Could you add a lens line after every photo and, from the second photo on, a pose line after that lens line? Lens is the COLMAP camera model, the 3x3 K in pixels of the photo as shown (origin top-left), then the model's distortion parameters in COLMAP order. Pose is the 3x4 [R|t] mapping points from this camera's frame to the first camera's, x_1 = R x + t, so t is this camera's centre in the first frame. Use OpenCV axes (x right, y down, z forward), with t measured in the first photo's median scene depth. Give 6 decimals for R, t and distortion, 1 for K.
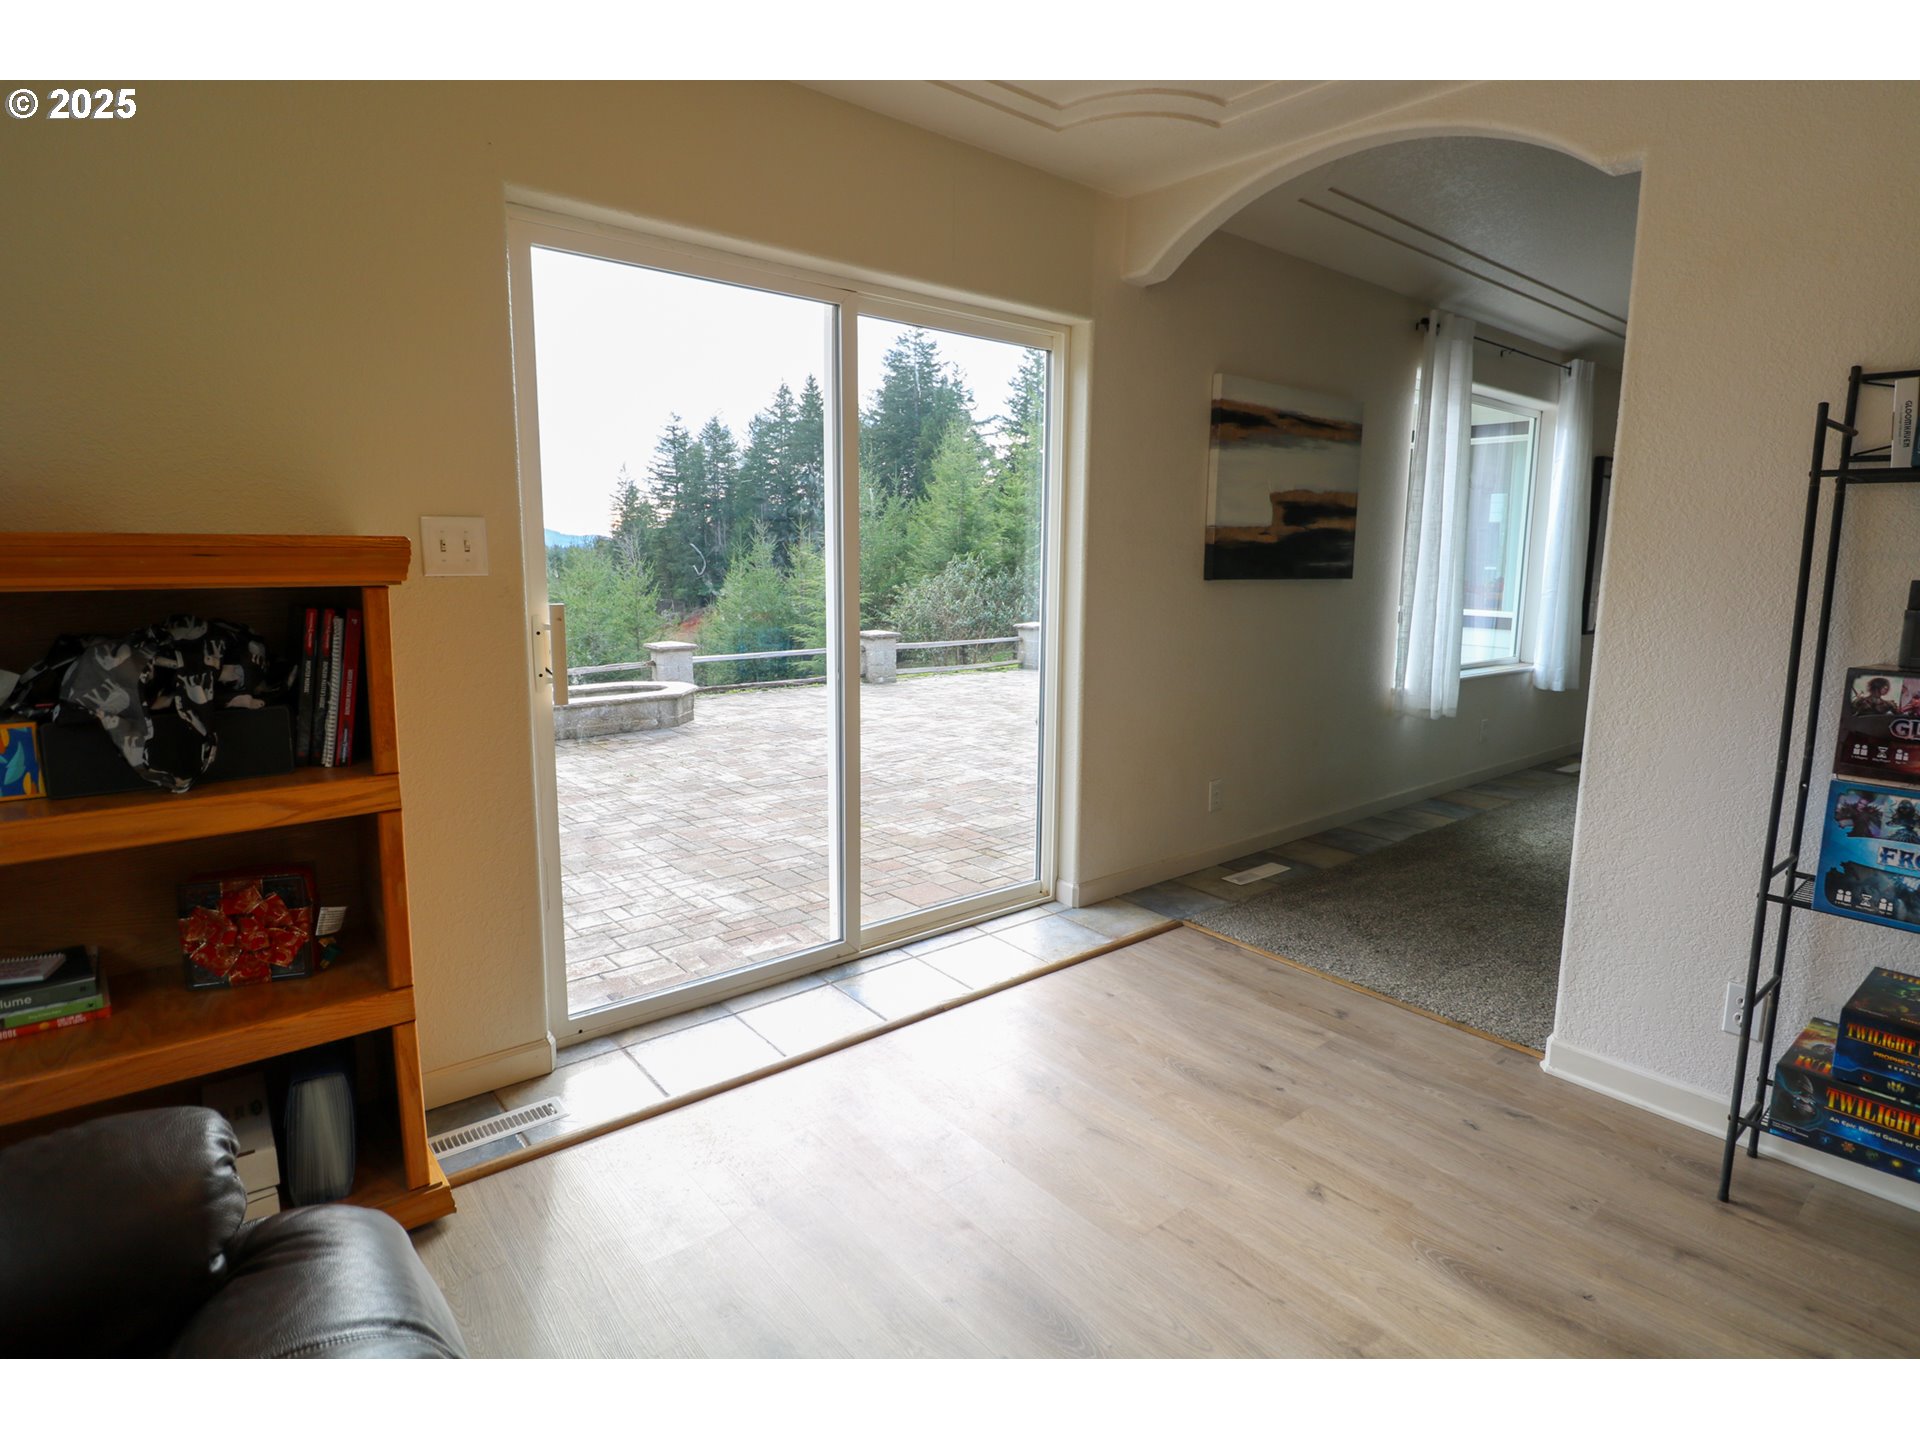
lens RADIAL K [[988.8, 0, 972.9], [0, 988.8, 706.1], [0, 0, 1]] dist [-0.004033, -0.006895]
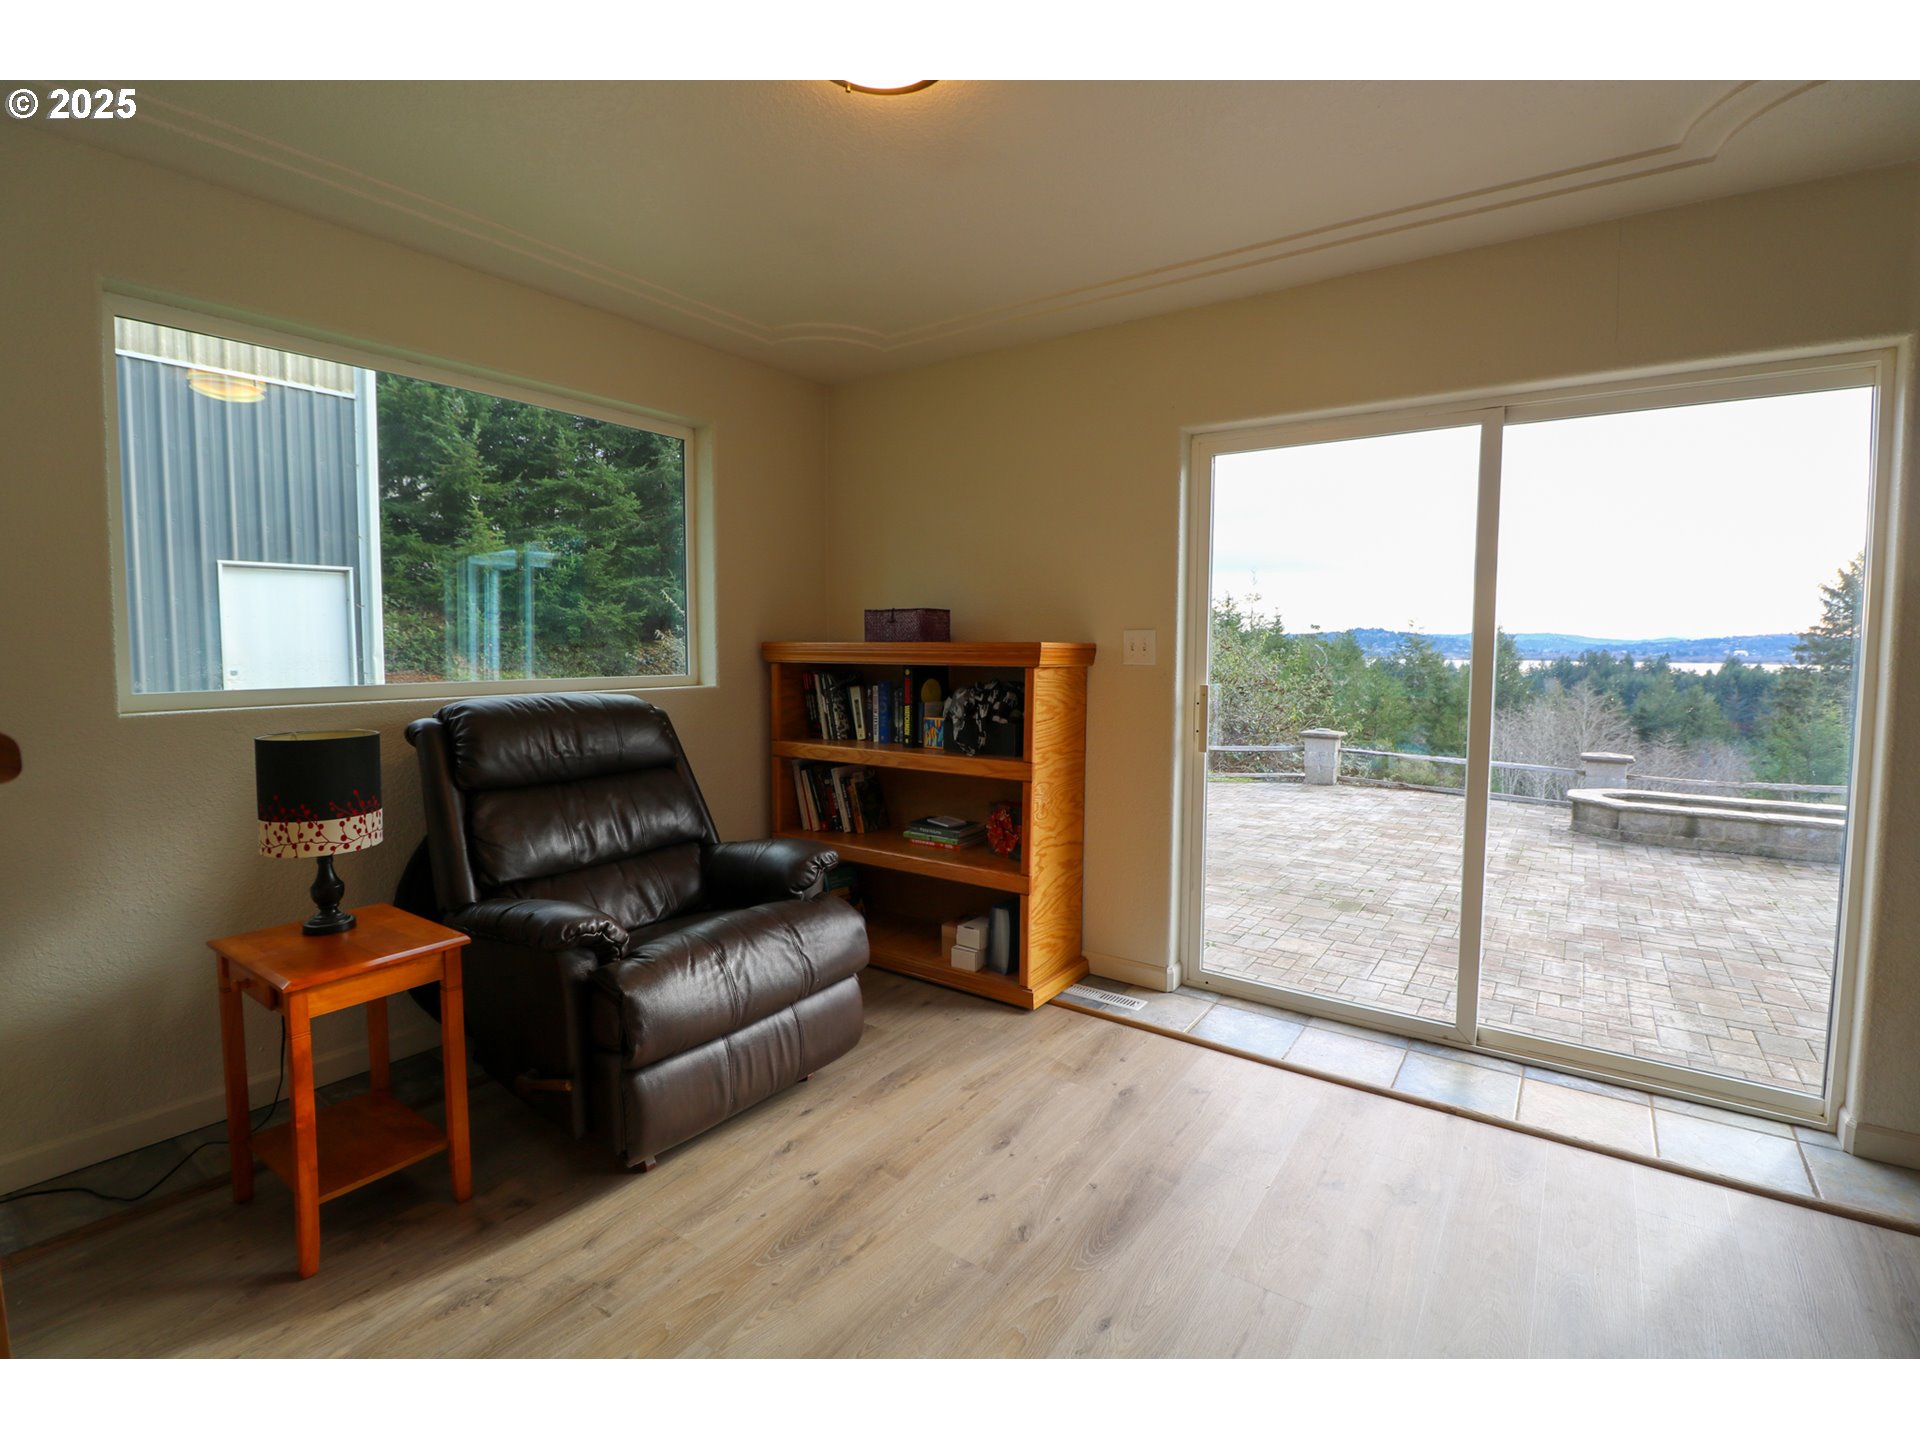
lens RADIAL K [[884.1, 0, 970.2], [0, 884.1, 710.8], [0, 0, 1]] dist [-0.002741, -0.009920]
pose [[0.256830, 0.061768, -0.964481, 0.506360], [-0.148943, 0.988563, 0.023648, -0.027219], [0.954911, 0.137579, 0.263092, 0.196236]]
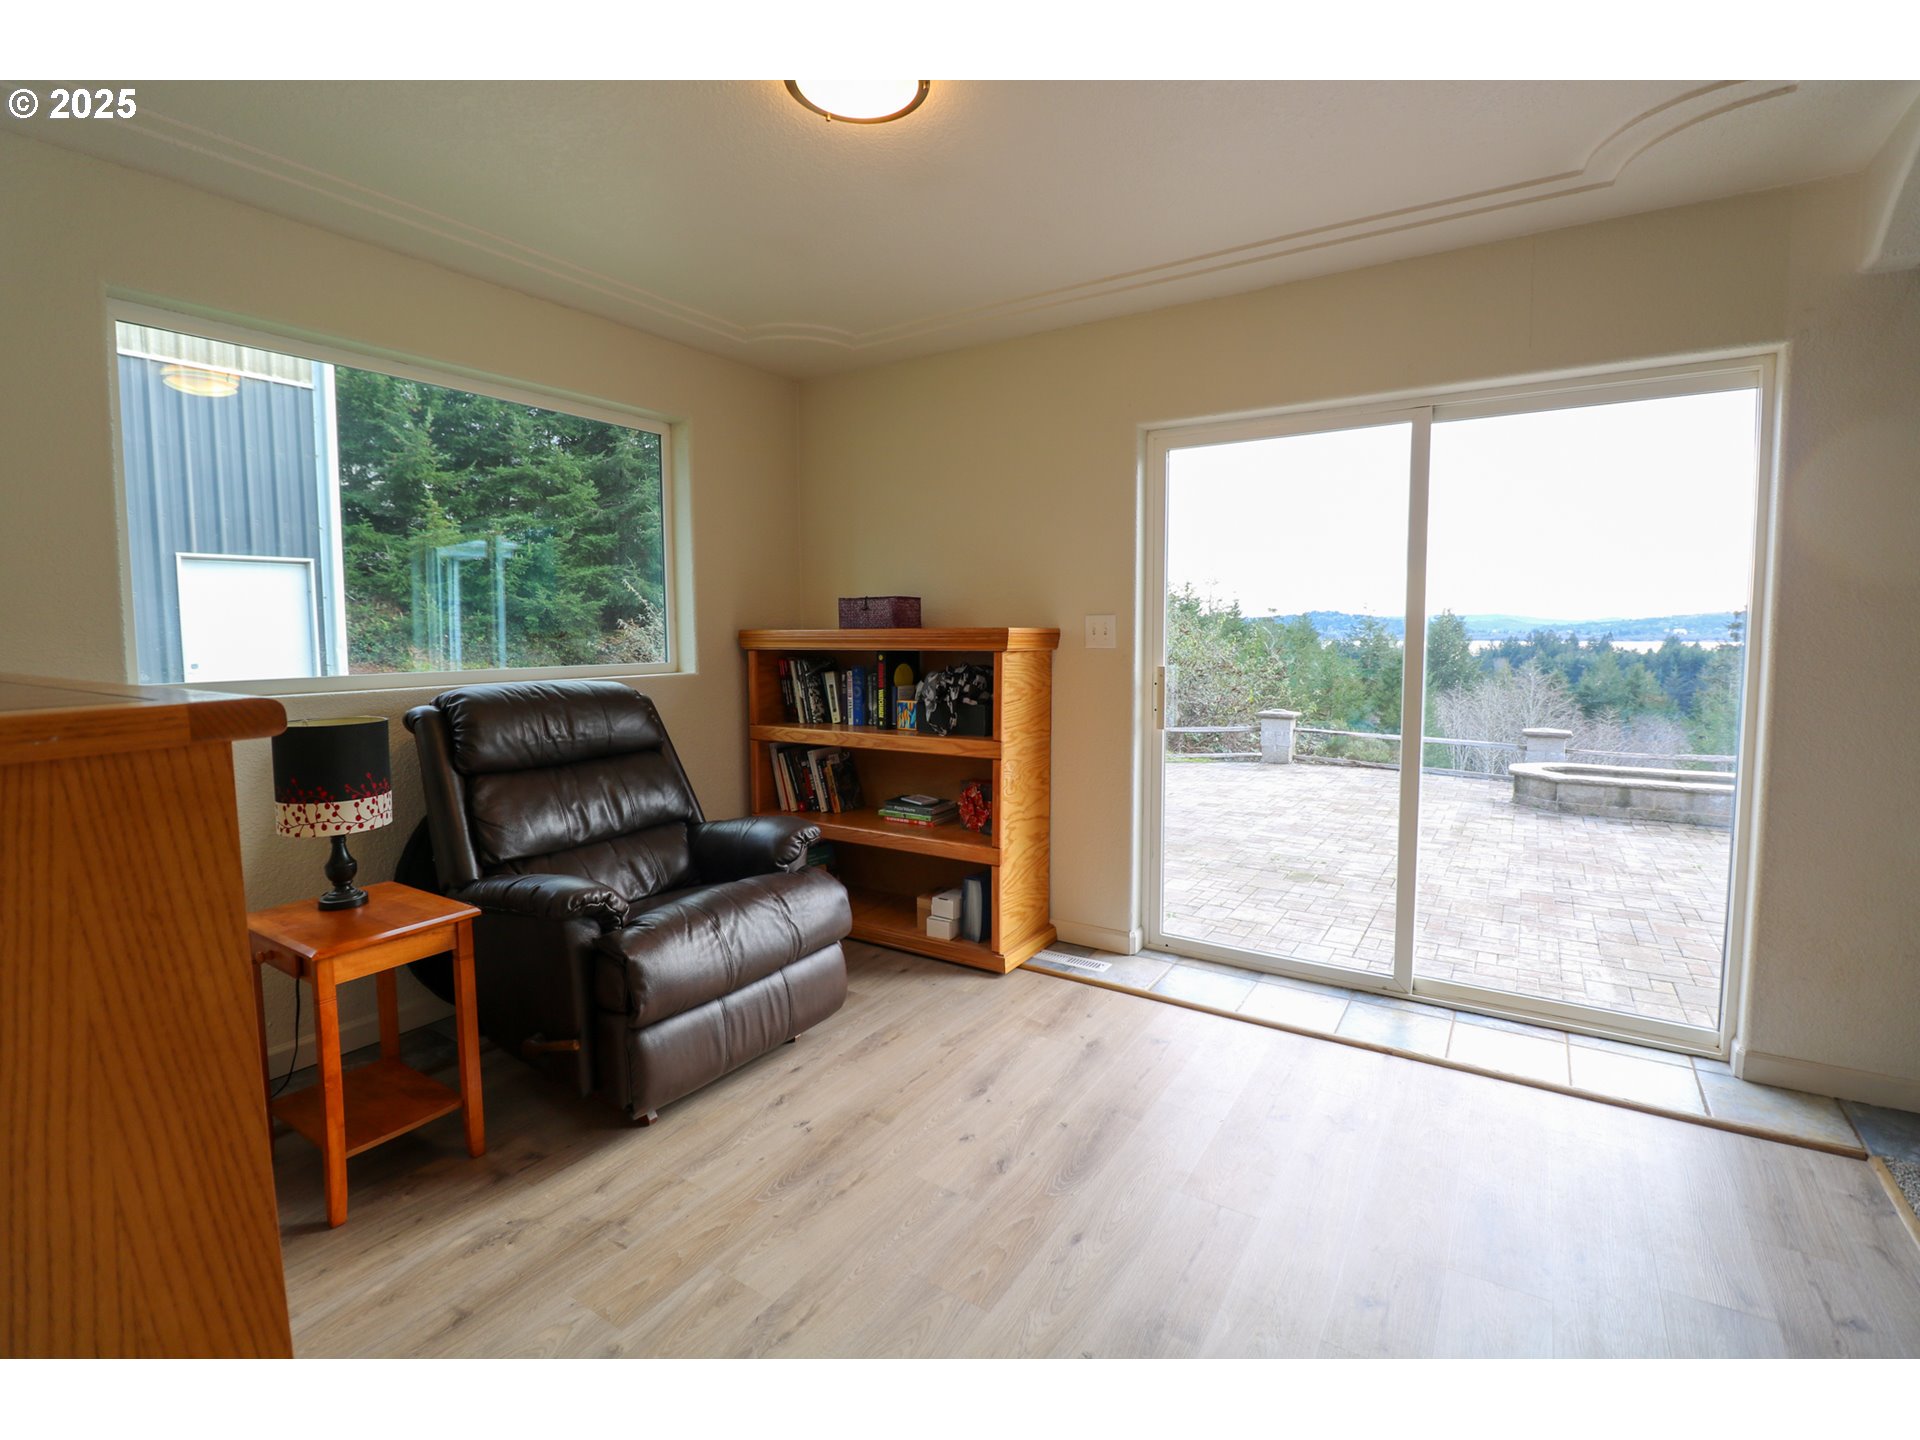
lens RADIAL K [[884.1, 0, 969.5], [0, 884.1, 706.1], [0, 0, 1]] dist [-0.002741, -0.009920]
pose [[0.296676, 0.068051, -0.952551, 0.550328], [-0.137059, 0.990166, 0.028051, -0.022938], [0.945092, 0.122233, 0.303085, 0.175858]]
